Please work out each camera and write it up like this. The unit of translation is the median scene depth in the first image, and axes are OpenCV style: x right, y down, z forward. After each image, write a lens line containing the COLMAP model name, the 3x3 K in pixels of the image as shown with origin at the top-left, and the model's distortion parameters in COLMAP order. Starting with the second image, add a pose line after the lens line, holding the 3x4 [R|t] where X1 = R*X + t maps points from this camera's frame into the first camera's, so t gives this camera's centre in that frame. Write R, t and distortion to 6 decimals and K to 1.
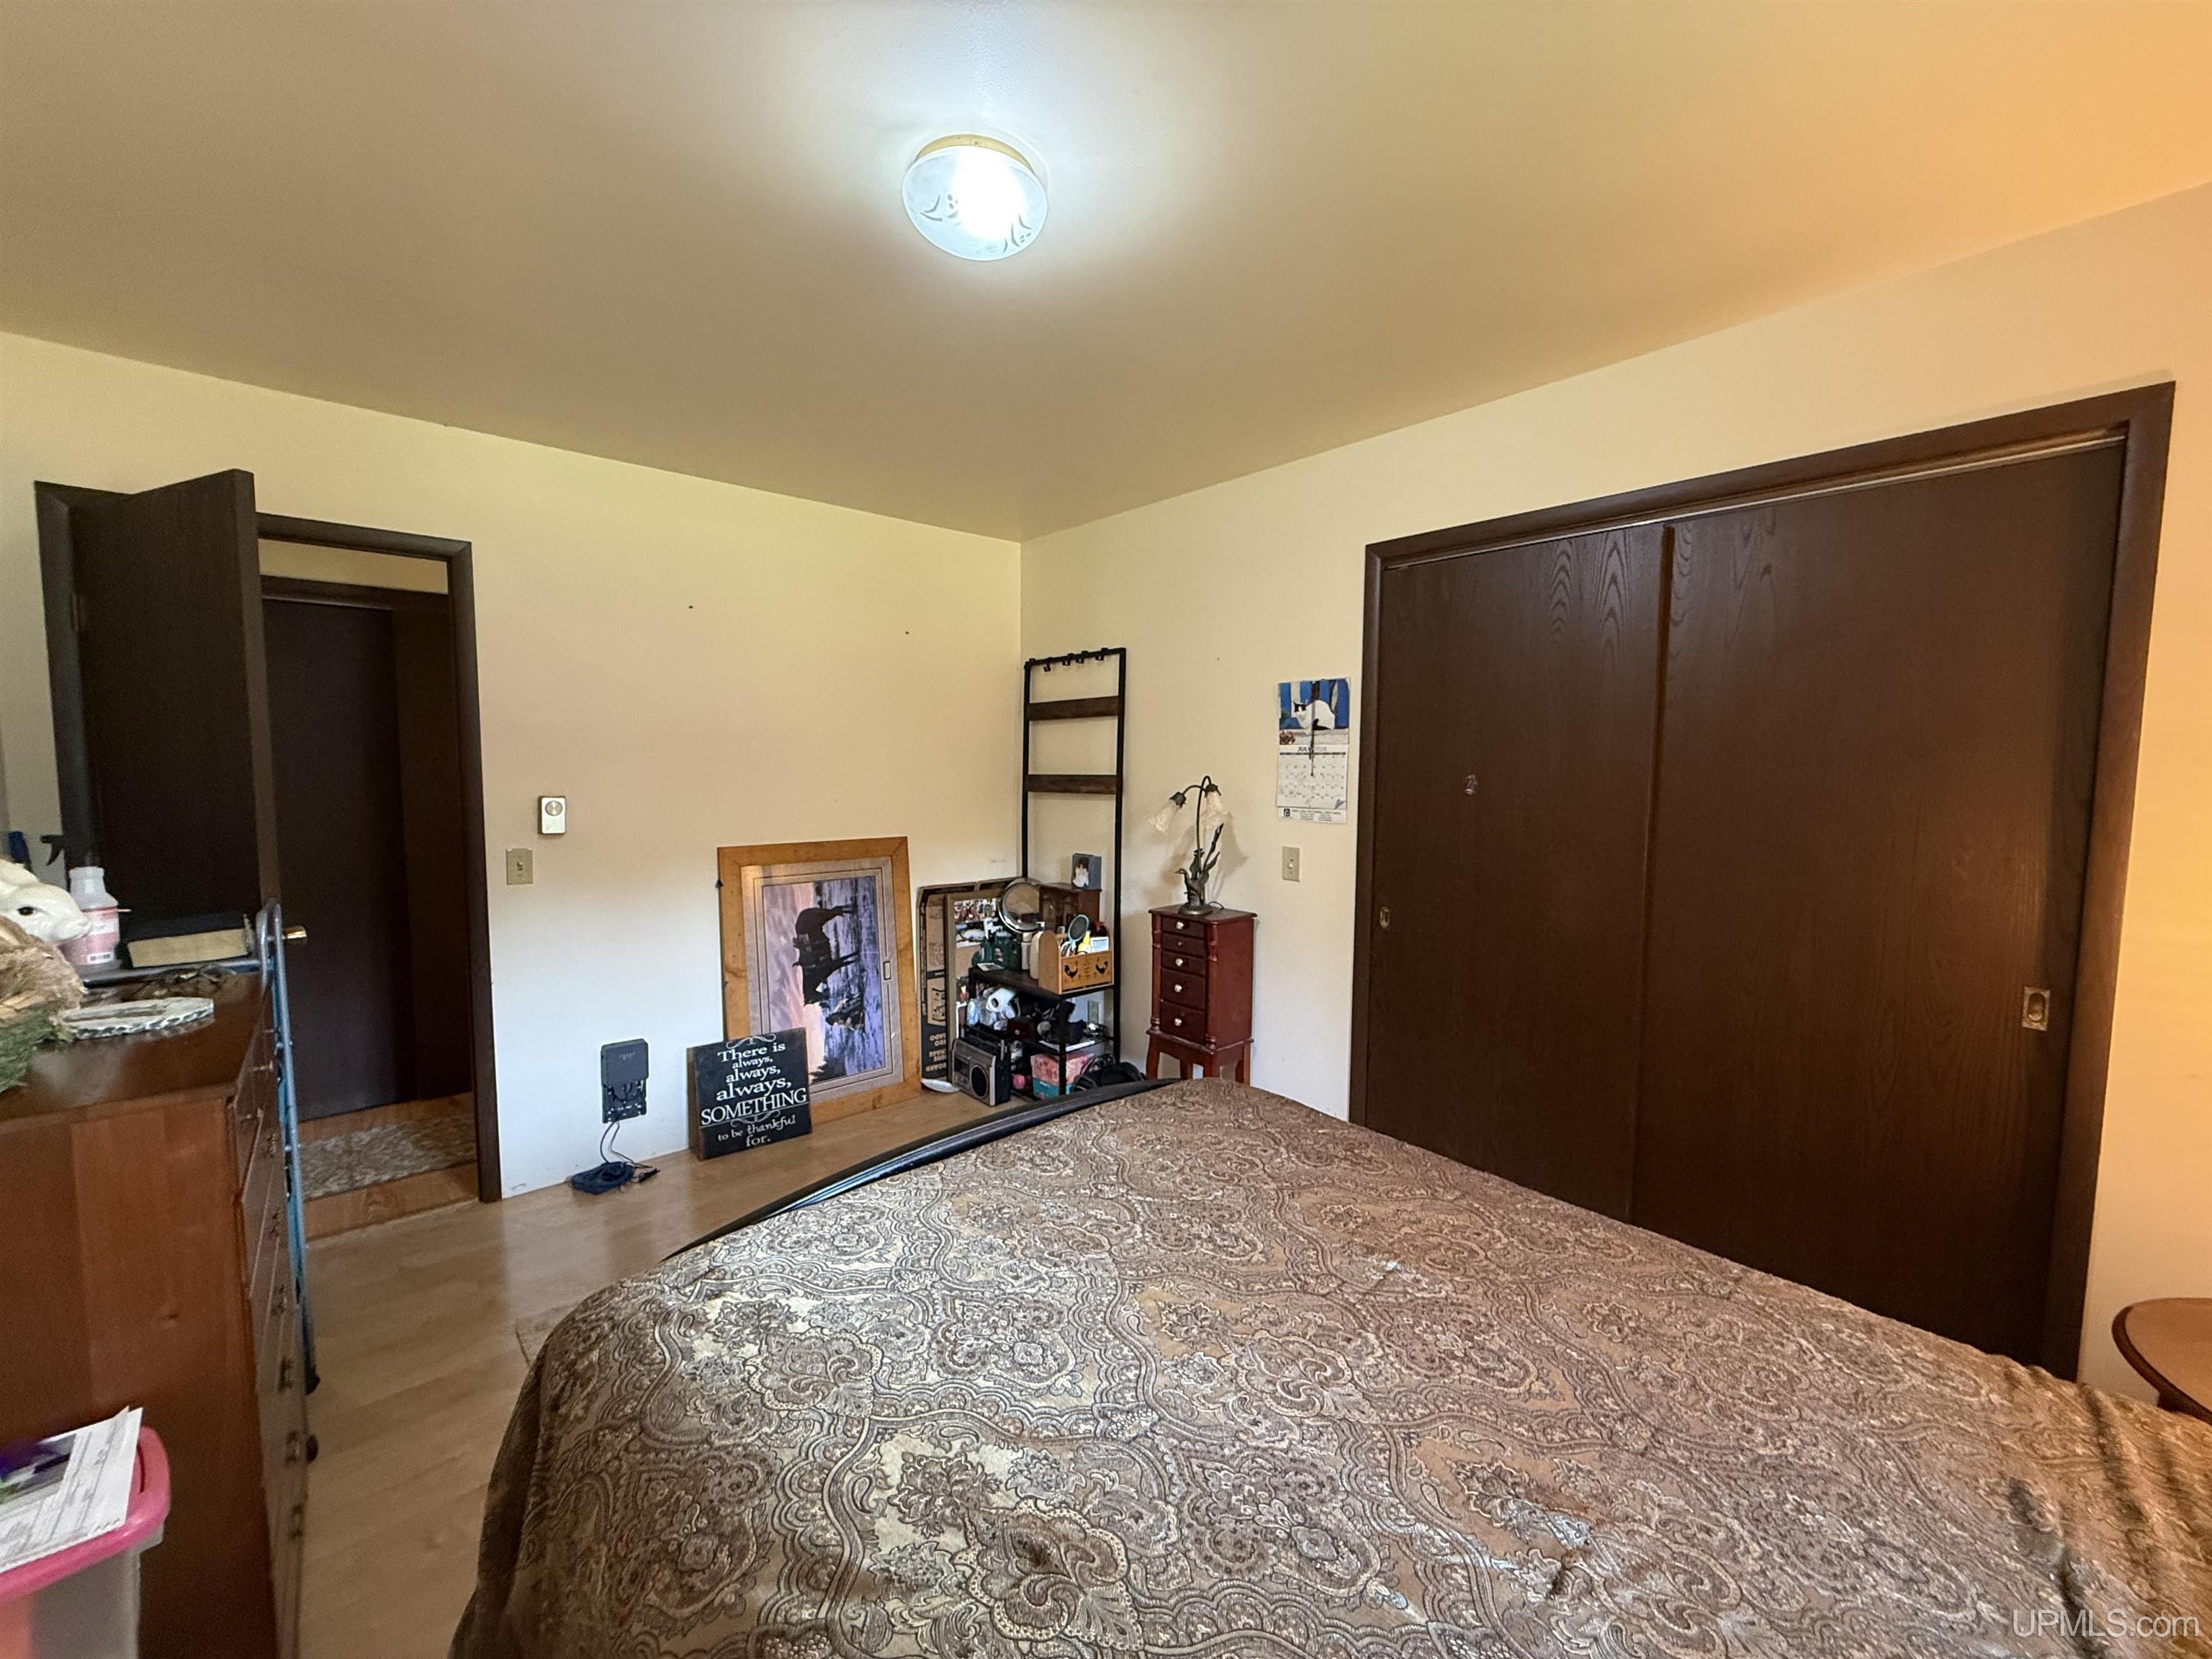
lens RADIAL K [[884.0, 0, 1098.9], [0, 884.0, 824.7], [0, 0, 1]] dist [0.000688, 0.000091]
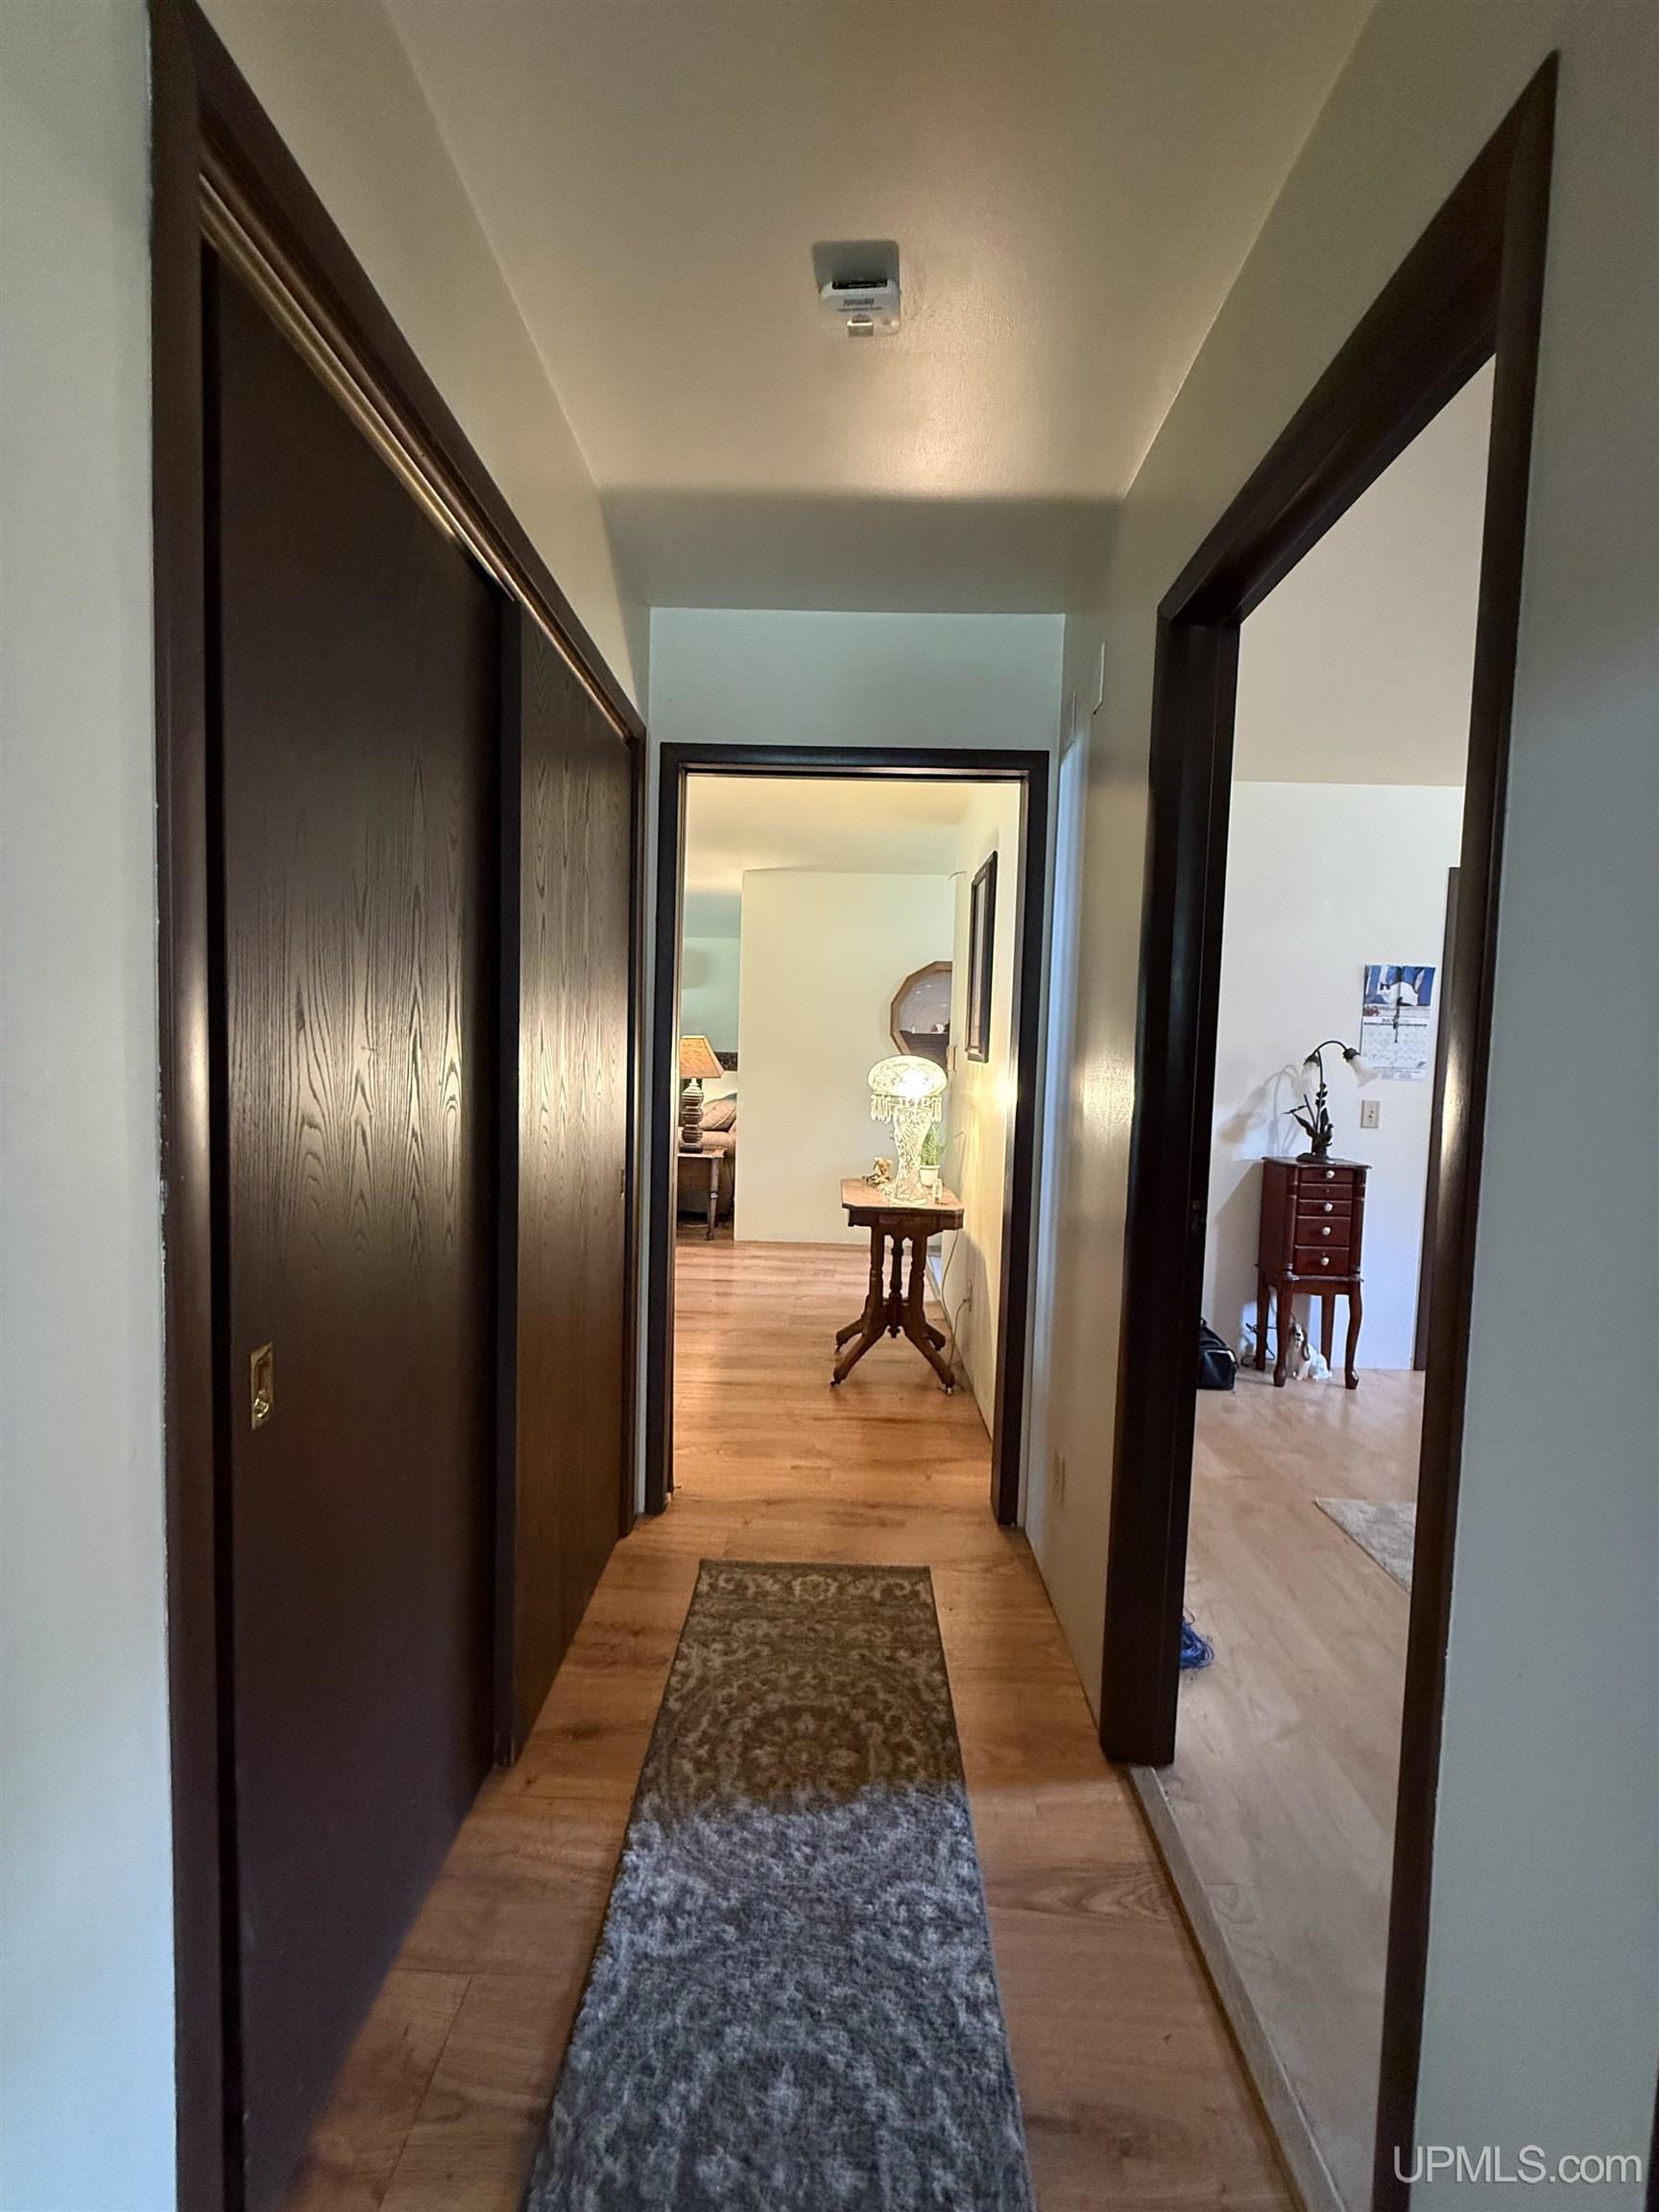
lens RADIAL K [[884.0, 0, 826.8], [0, 884.0, 1110.0], [0, 0, 1]] dist [0.000688, 0.000091]
pose [[0.660893, -0.018746, 0.750246, -1.221412], [0.029719, 0.999558, -0.001204, 0.017547], [-0.749891, 0.023093, 0.661158, 0.778400]]
